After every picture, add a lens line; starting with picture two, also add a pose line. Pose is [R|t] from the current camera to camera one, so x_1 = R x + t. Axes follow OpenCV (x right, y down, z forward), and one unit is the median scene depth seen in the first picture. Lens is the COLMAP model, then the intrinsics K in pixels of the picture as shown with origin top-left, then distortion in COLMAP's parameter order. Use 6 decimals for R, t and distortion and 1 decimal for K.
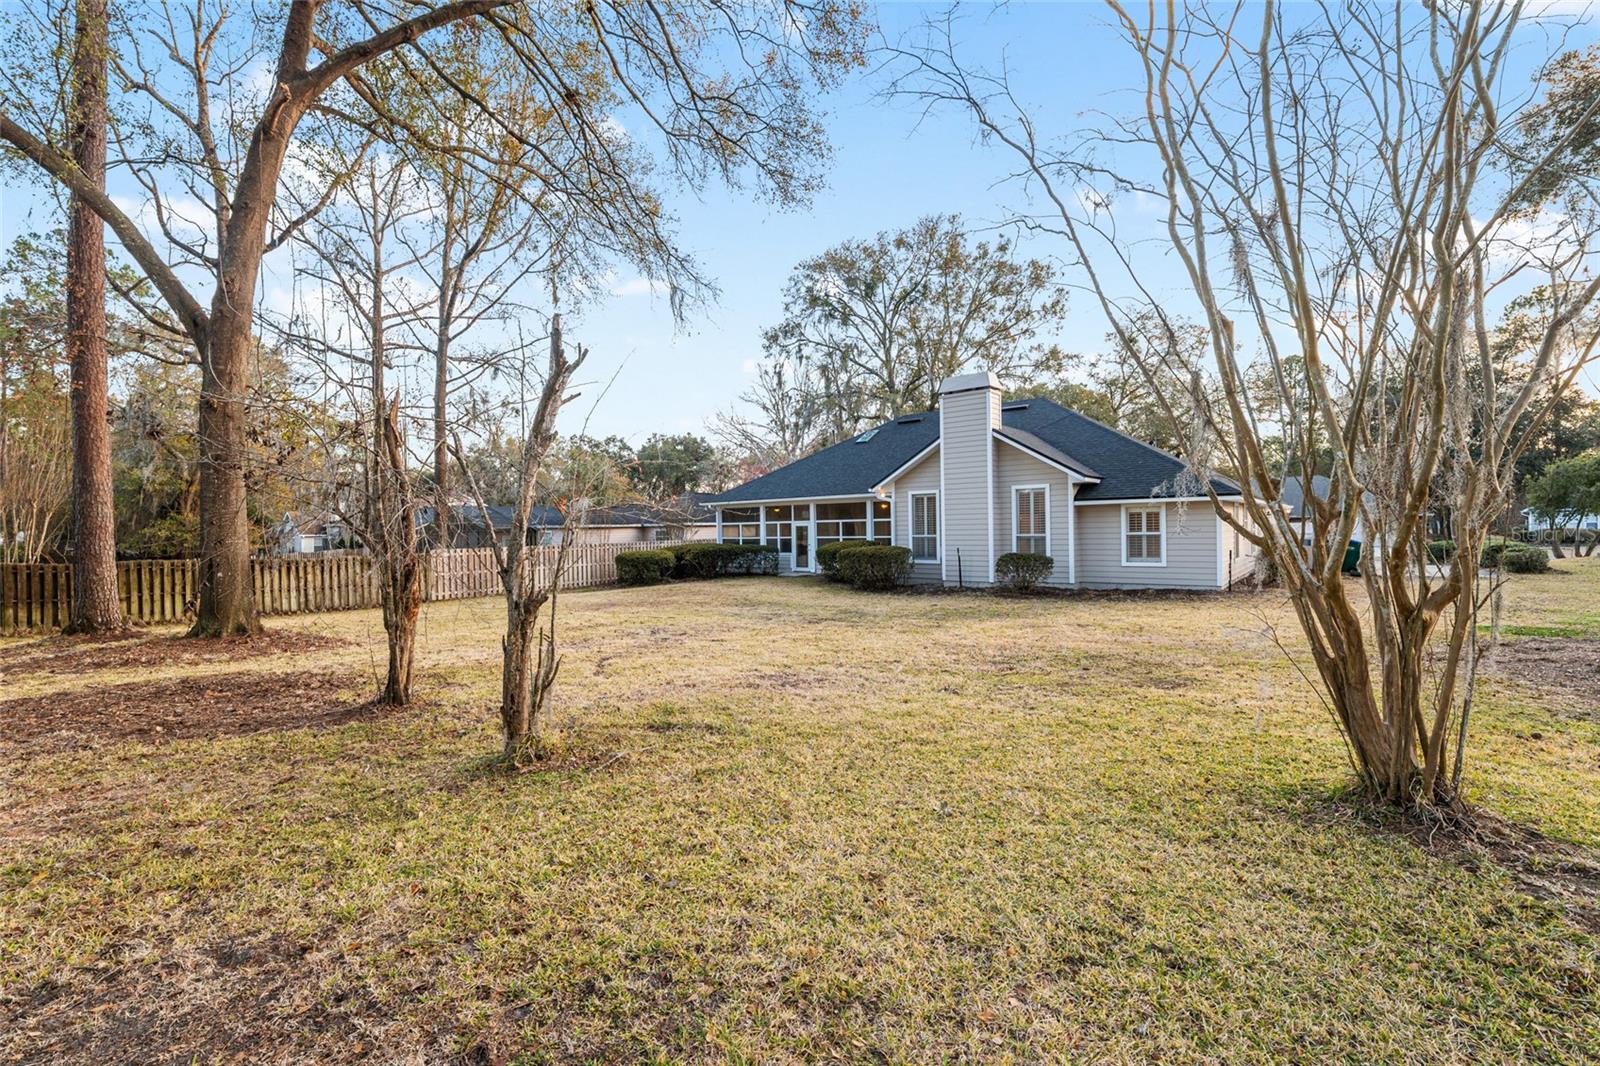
lens RADIAL K [[690.5, 0, 804.6], [0, 690.5, 535.8], [0, 0, 1]] dist [-0.002220, -0.000040]
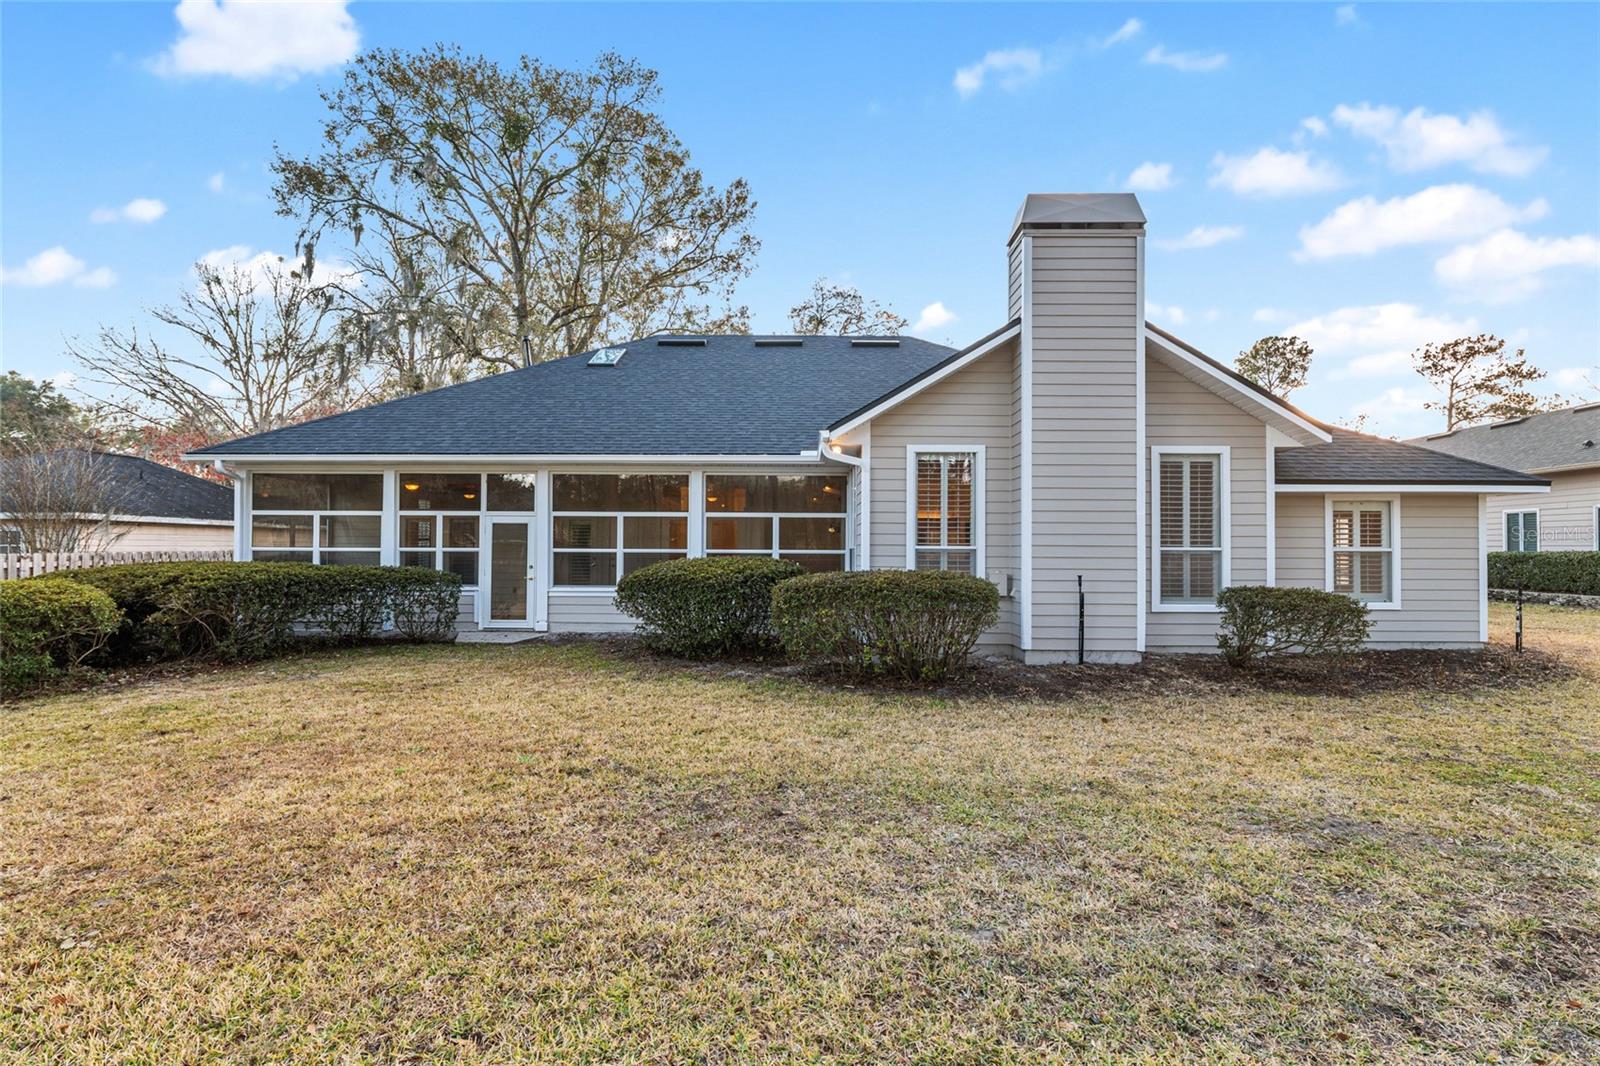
lens RADIAL K [[749.0, 0, 801.9], [0, 749.0, 537.0], [0, 0, 1]] dist [0.006164, -0.000254]
pose [[0.791226, 0.026036, 0.610969, -0.147143], [-0.011066, 0.999539, -0.028263, 0.005412], [-0.611424, 0.015602, 0.791150, 0.517717]]
